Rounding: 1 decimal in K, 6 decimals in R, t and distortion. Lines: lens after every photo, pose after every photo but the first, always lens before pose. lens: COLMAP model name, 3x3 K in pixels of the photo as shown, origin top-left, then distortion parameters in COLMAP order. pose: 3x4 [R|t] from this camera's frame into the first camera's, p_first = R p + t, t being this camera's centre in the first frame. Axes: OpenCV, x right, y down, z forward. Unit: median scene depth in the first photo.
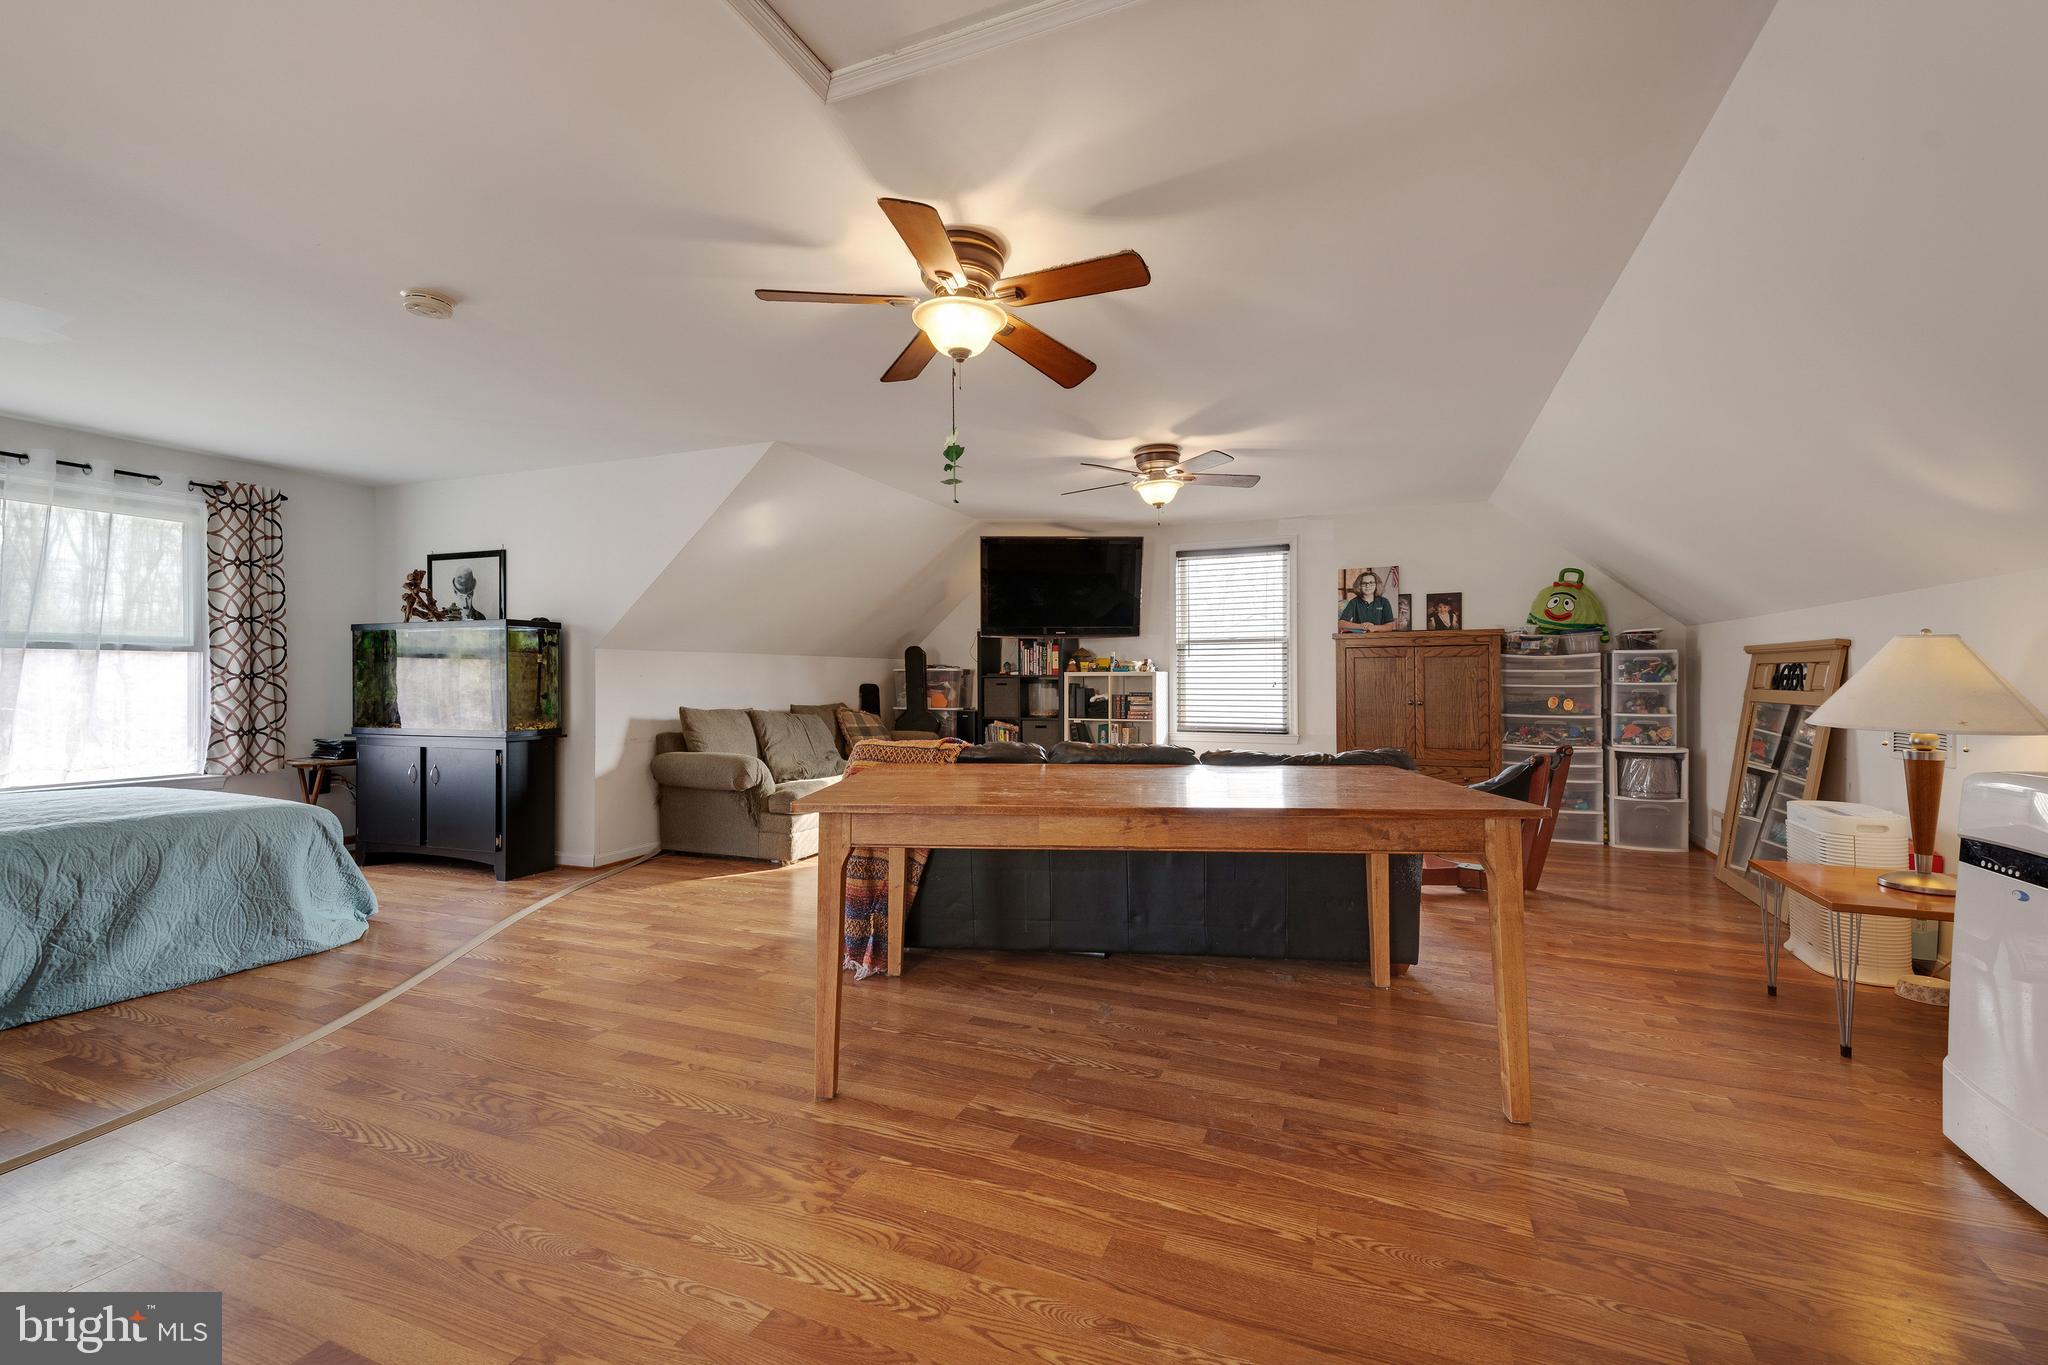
lens RADIAL K [[852.8, 0, 1024.4], [0, 852.8, 675.2], [0, 0, 1]] dist [0.058182, -0.022328]
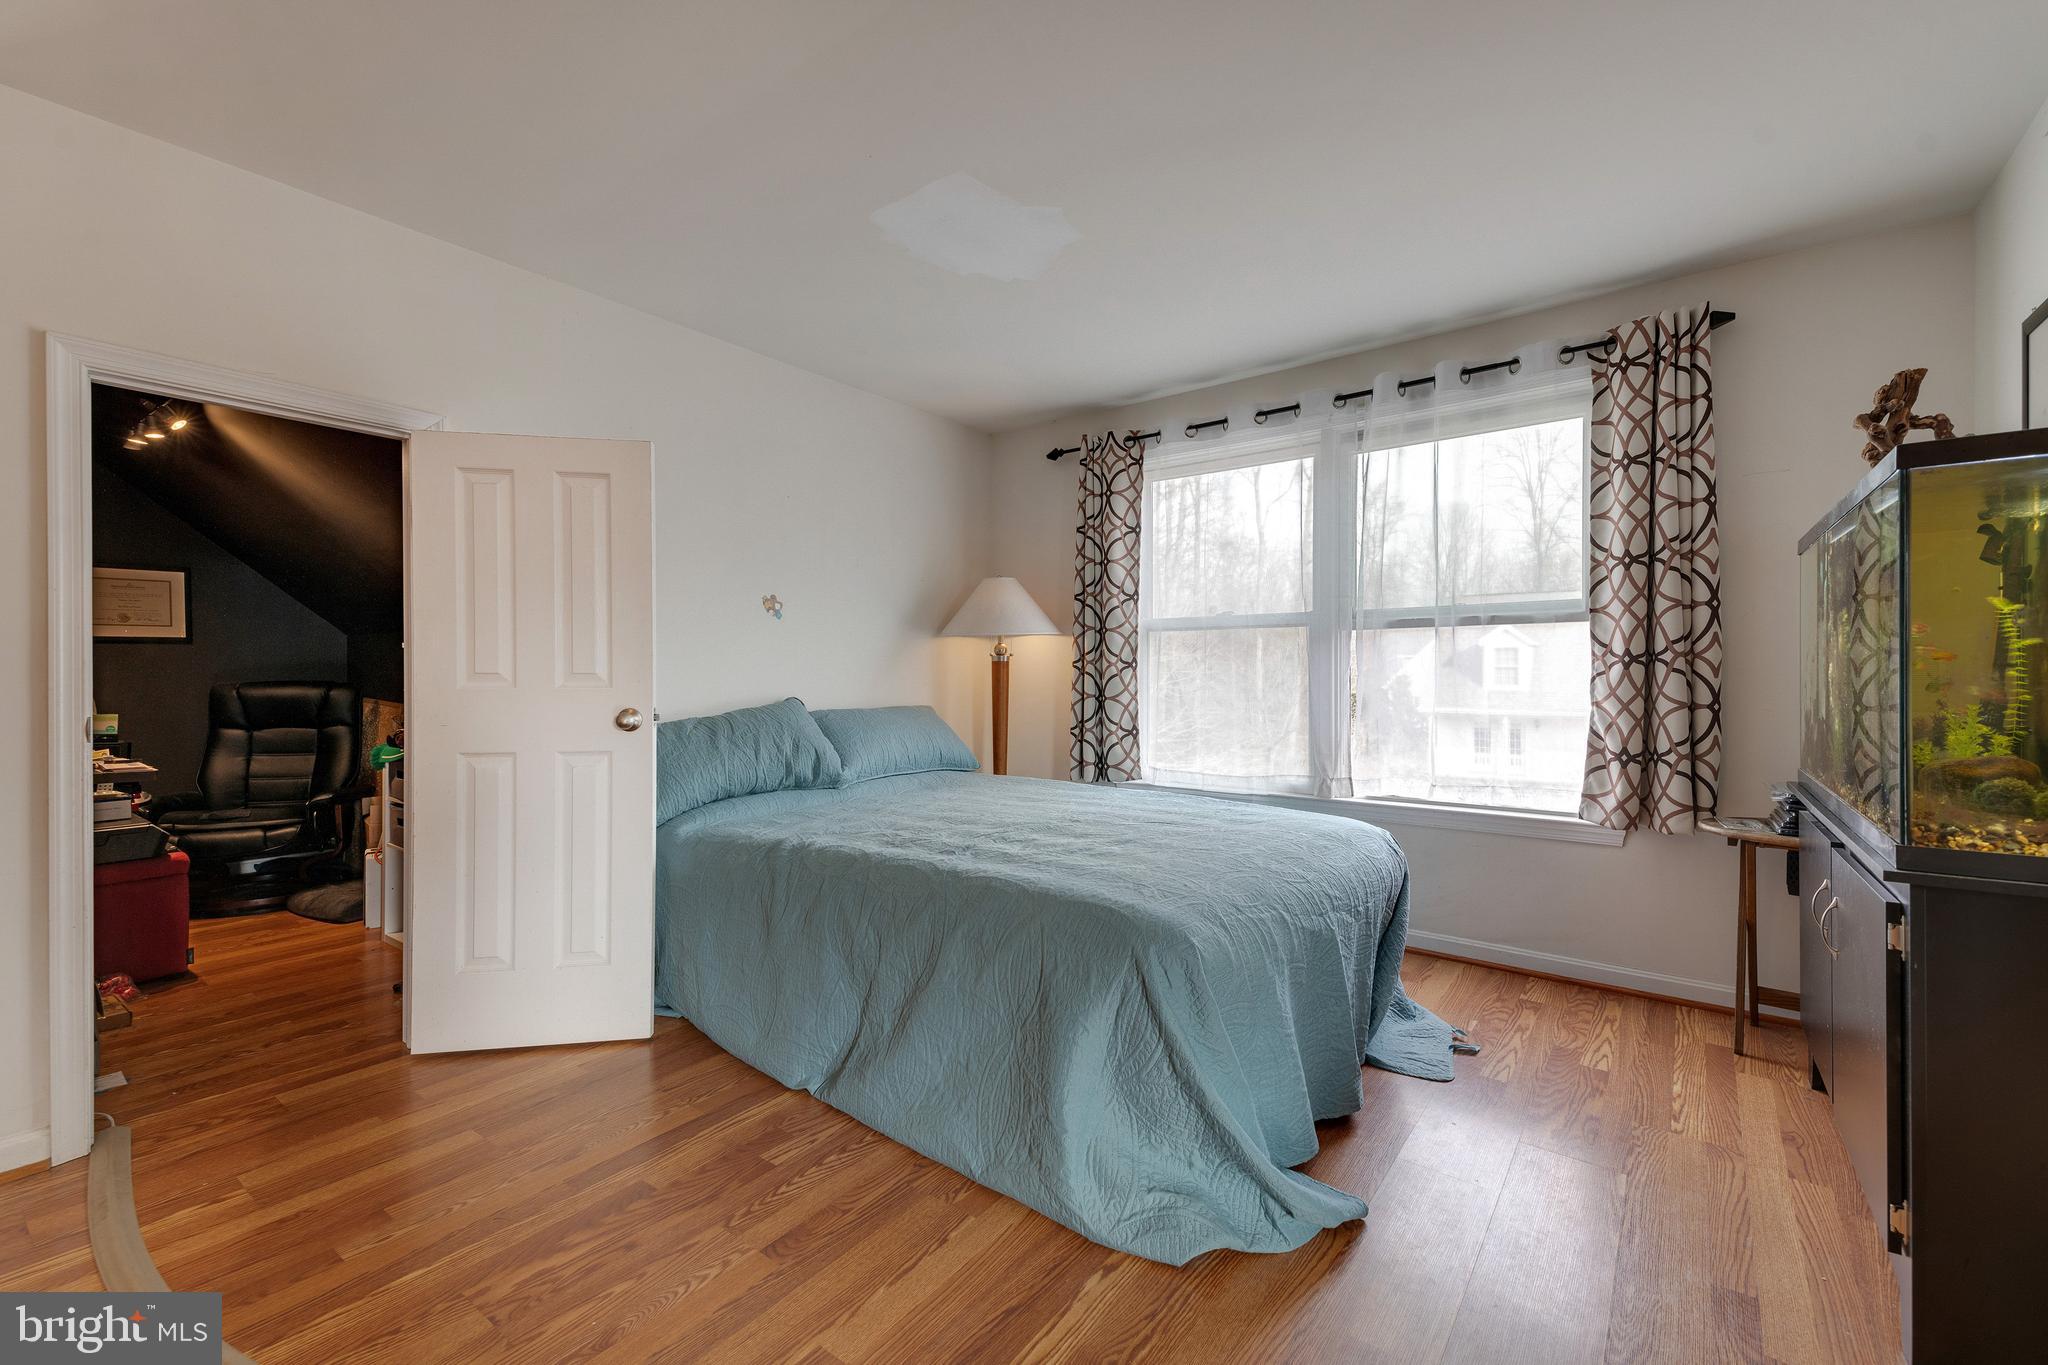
lens RADIAL K [[852.8, 0, 1024.4], [0, 852.8, 675.2], [0, 0, 1]] dist [0.058182, -0.022328]
pose [[-0.245197, 0.007673, -0.969443, -0.243376], [0.007854, 0.999952, 0.005928, 0.005447], [0.969442, -0.006160, -0.245245, 0.762273]]
